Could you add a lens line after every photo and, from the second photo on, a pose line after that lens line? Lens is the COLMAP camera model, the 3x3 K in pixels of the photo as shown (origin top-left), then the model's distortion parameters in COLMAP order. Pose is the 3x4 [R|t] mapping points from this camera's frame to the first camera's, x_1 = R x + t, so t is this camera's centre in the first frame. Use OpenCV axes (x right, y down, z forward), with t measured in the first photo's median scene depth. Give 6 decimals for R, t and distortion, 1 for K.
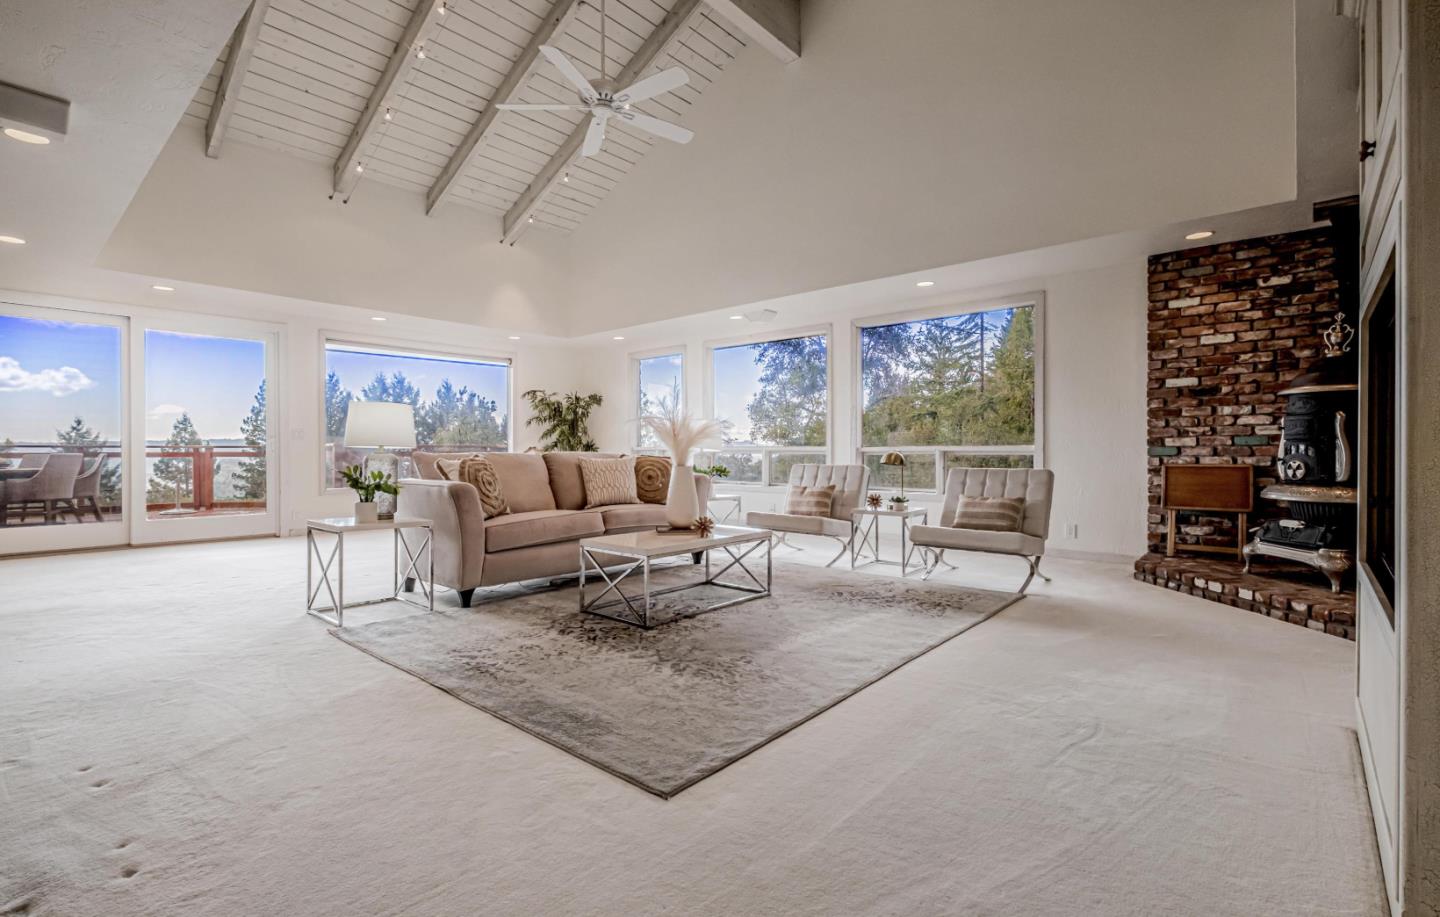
lens RADIAL K [[665.2, 0, 720.0], [0, 665.2, 458.5], [0, 0, 1]] dist [-0.001567, -0.000454]
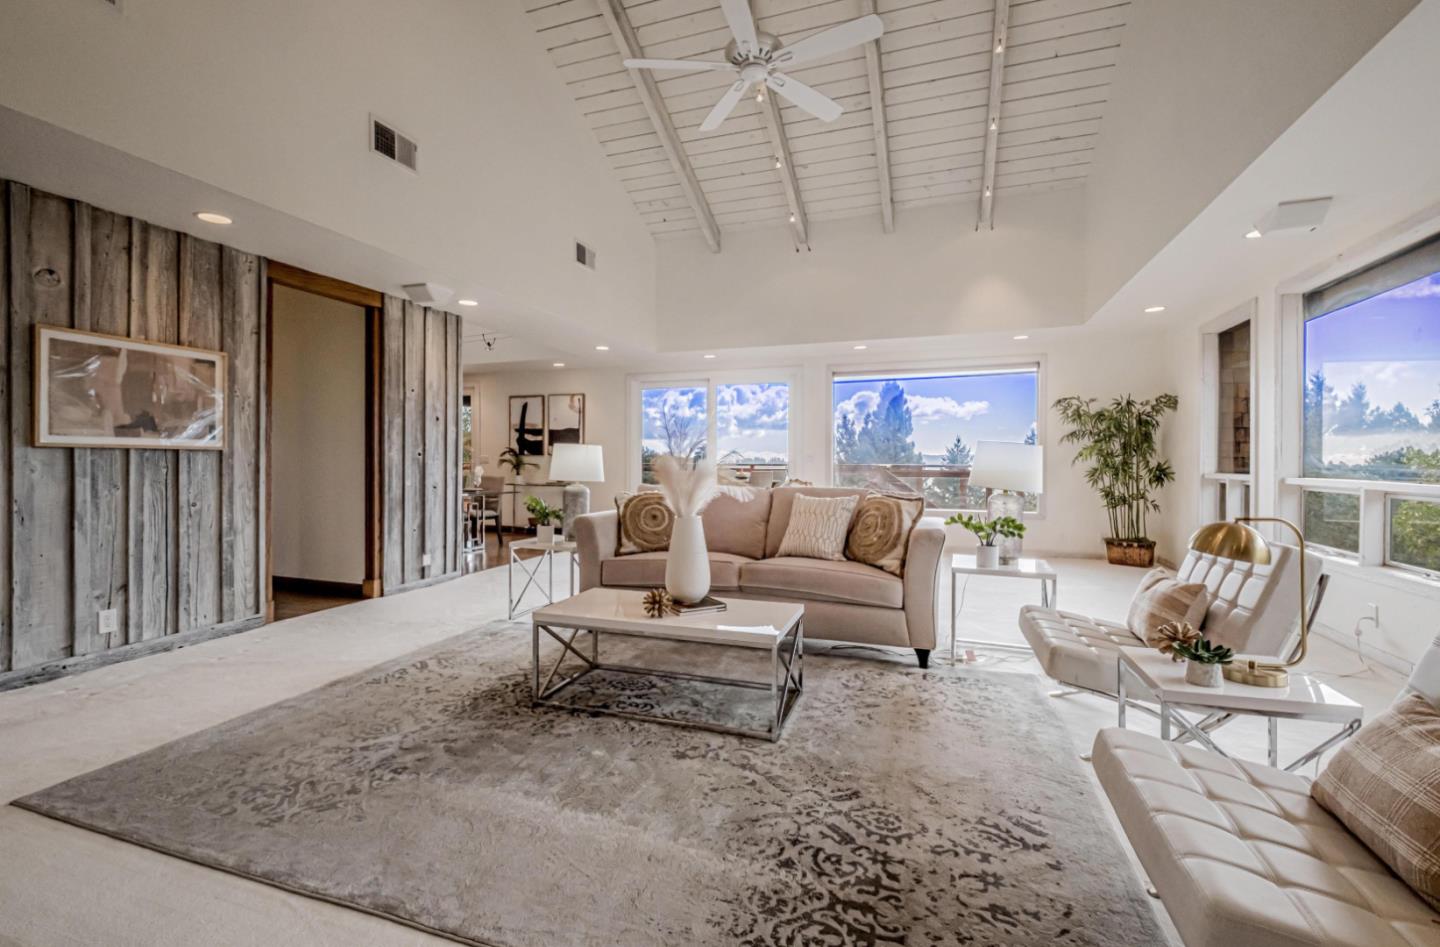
lens RADIAL K [[651.0, 0, 701.0], [0, 651.0, 460.6], [0, 0, 1]] dist [-0.001370, -0.000135]
pose [[0.362231, -0.000264, -0.932088, 0.339744], [-0.010877, 0.999931, -0.004510, -0.026102], [0.932025, 0.011772, 0.362203, 0.404541]]
